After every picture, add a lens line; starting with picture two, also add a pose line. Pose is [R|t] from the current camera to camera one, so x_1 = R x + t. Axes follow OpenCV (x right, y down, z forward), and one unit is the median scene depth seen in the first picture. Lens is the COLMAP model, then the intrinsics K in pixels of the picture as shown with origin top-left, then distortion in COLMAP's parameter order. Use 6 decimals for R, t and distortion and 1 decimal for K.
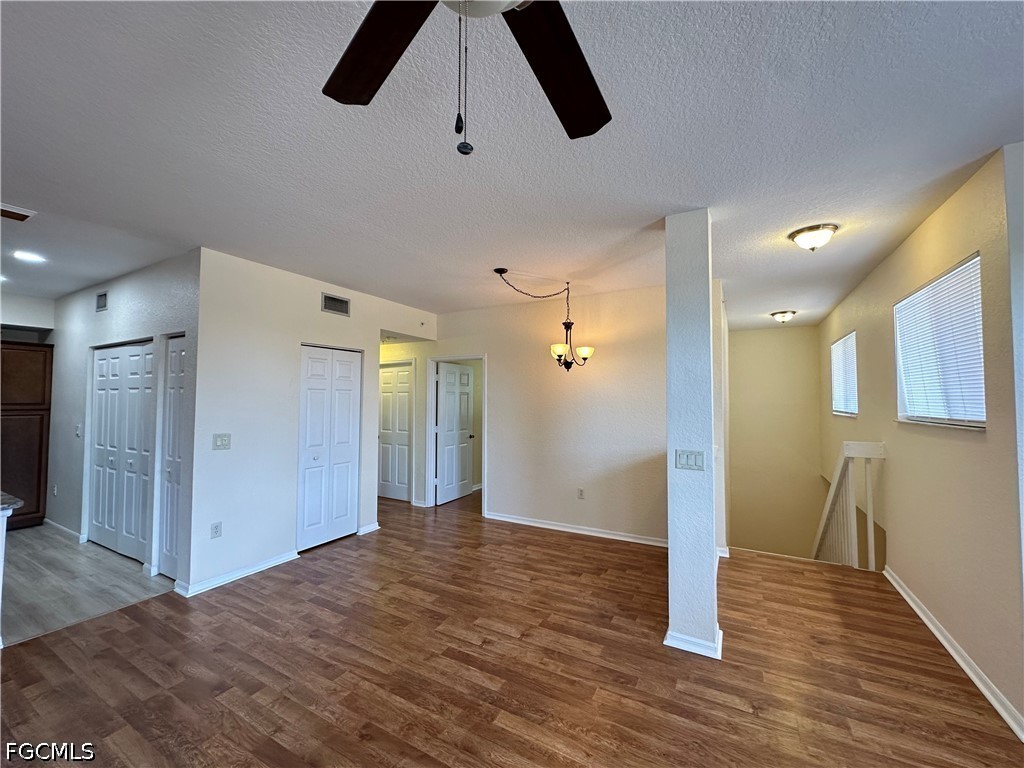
lens RADIAL K [[408.8, 0, 511.8], [0, 408.8, 383.5], [0, 0, 1]] dist [-0.003611, 0.000088]
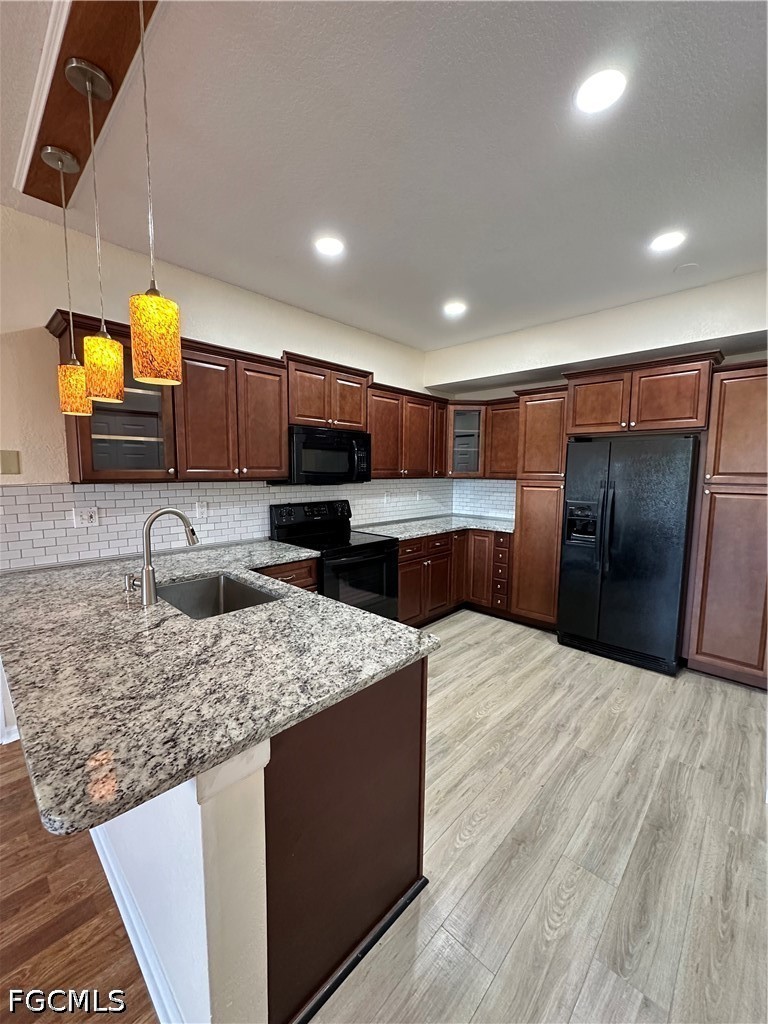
lens RADIAL K [[408.8, 0, 382.3], [0, 408.8, 513.3], [0, 0, 1]] dist [-0.003611, 0.000088]
pose [[-0.254314, 0.096632, -0.962282, -0.592573], [0.028911, 0.995311, 0.092308, 0.042248], [0.966689, -0.004345, -0.255915, 0.738086]]
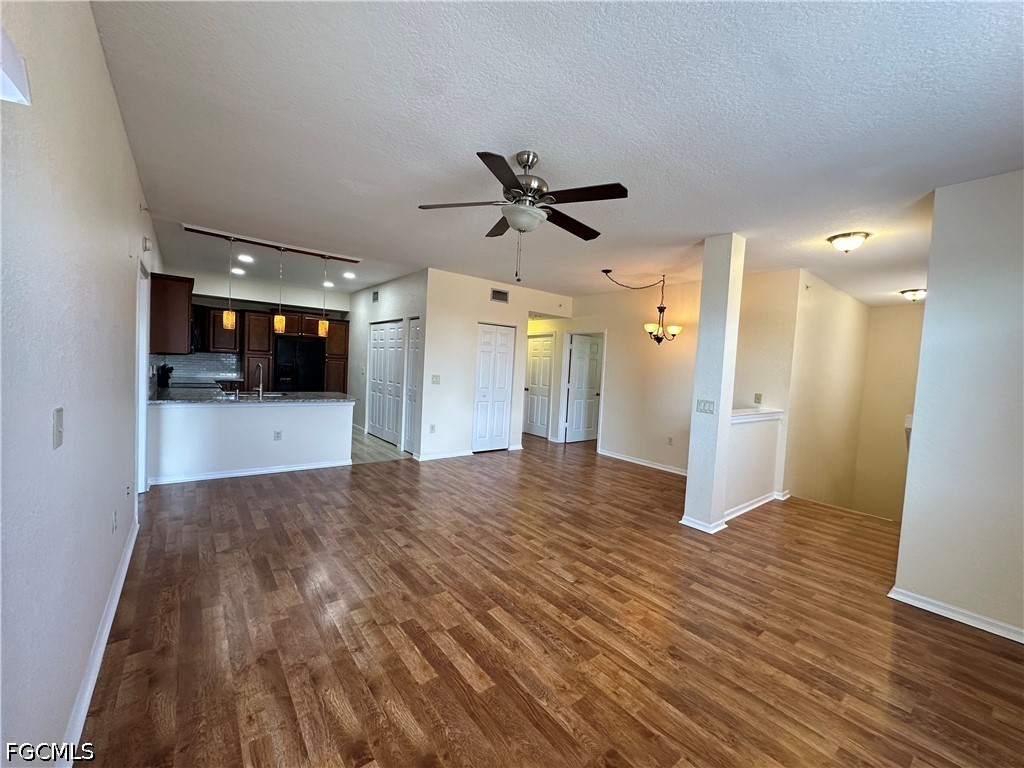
lens RADIAL K [[408.8, 0, 511.8], [0, 408.8, 383.5], [0, 0, 1]] dist [-0.003611, 0.000088]
pose [[0.921654, 0.063641, -0.382759, 0.212143], [-0.034210, 0.995944, 0.083220, 0.001715], [0.386502, -0.063606, 0.920093, -0.395619]]
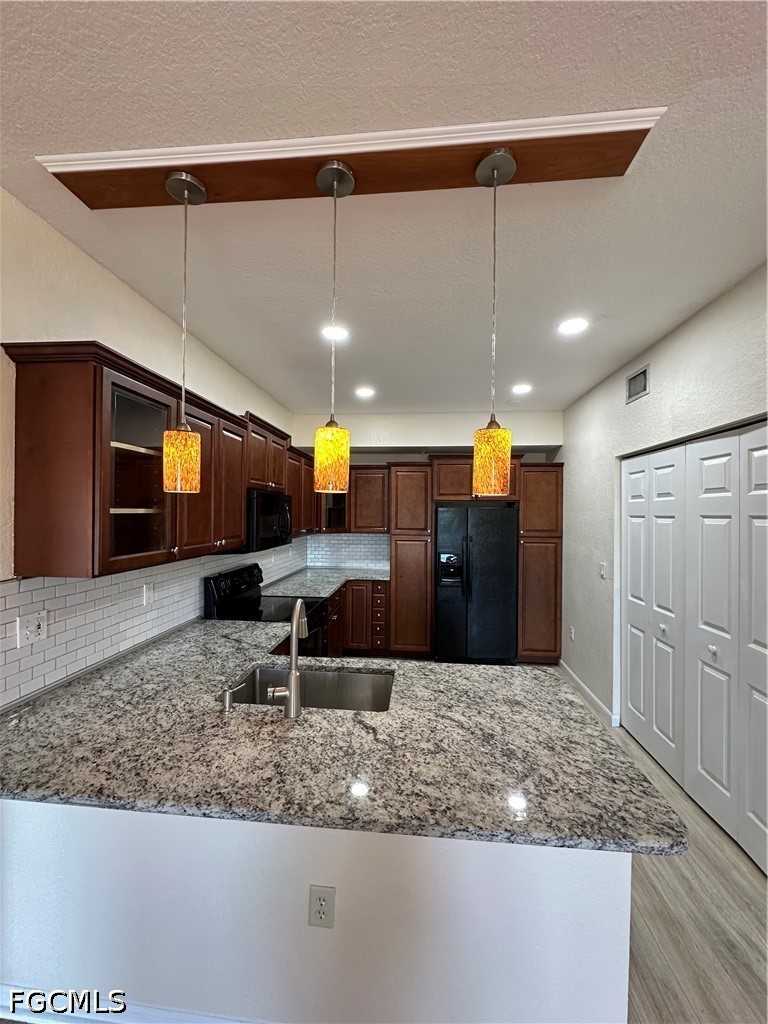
lens RADIAL K [[408.8, 0, 382.3], [0, 408.8, 513.3], [0, 0, 1]] dist [-0.003611, 0.000088]
pose [[0.398223, 0.001529, -0.917287, -0.564946], [0.028398, 0.999499, 0.013994, -0.012638], [0.916849, -0.031622, 0.397980, 0.347280]]
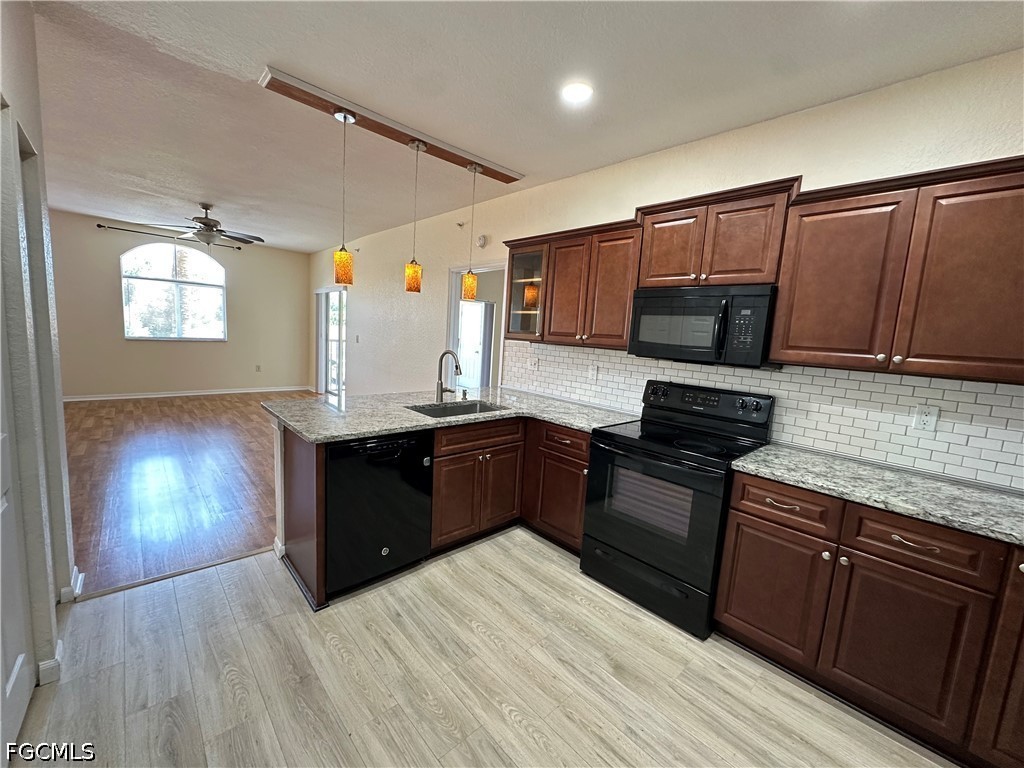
lens RADIAL K [[408.8, 0, 511.8], [0, 408.8, 383.5], [0, 0, 1]] dist [-0.003611, 0.000088]
pose [[-0.949886, -0.102257, 0.295399, -1.250589], [-0.079019, 0.992839, 0.089593, 0.054144], [-0.302445, 0.061761, -0.951164, 1.063145]]
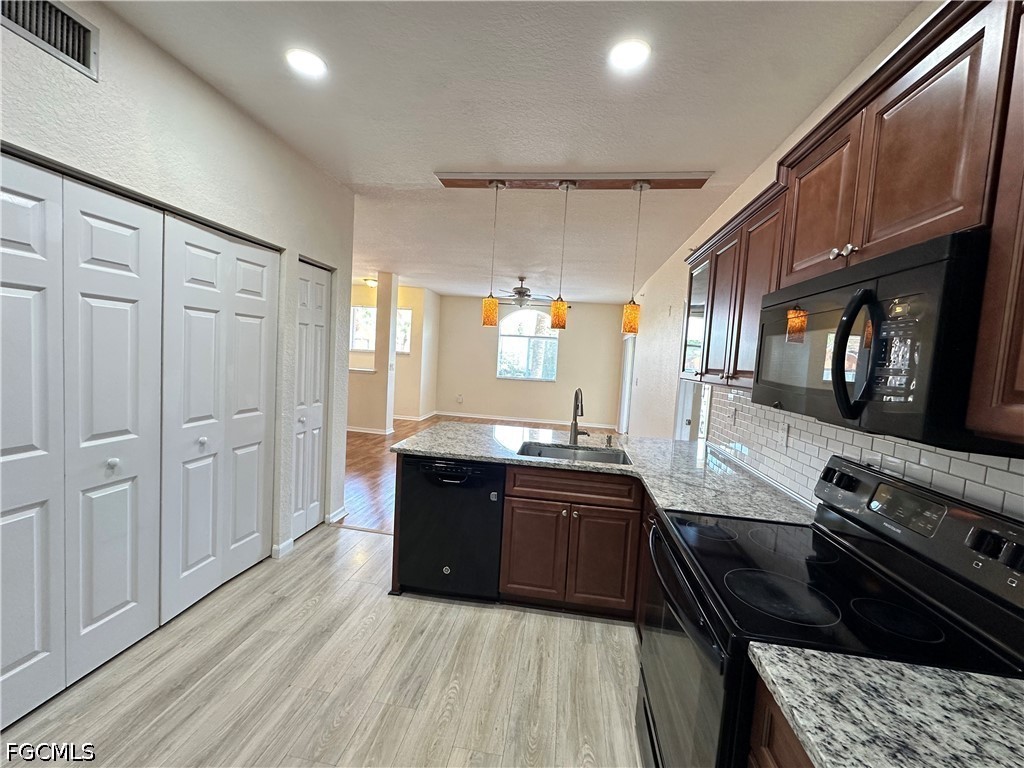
lens RADIAL K [[409.1, 0, 512.4], [0, 409.1, 383.4], [0, 0, 1]] dist [0.000444, 0.000050]
pose [[-0.355992, -0.088399, 0.930299, -1.496182], [-0.099418, 0.993449, 0.056356, 0.035235], [-0.929186, -0.072426, -0.362448, 0.754725]]
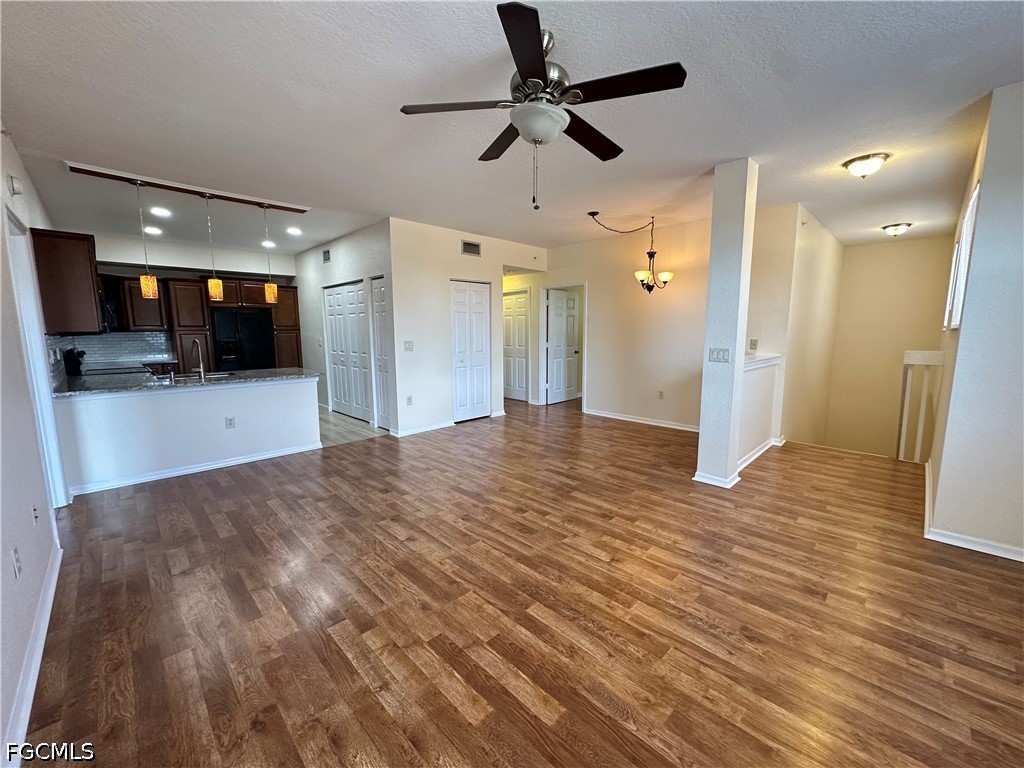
lens RADIAL K [[408.8, 0, 511.8], [0, 408.8, 383.5], [0, 0, 1]] dist [-0.003611, 0.000088]
pose [[0.959261, 0.029782, -0.280947, 0.092478], [0.019173, 0.985273, 0.169908, 0.020202], [0.281870, -0.168373, 0.944563, -0.319242]]
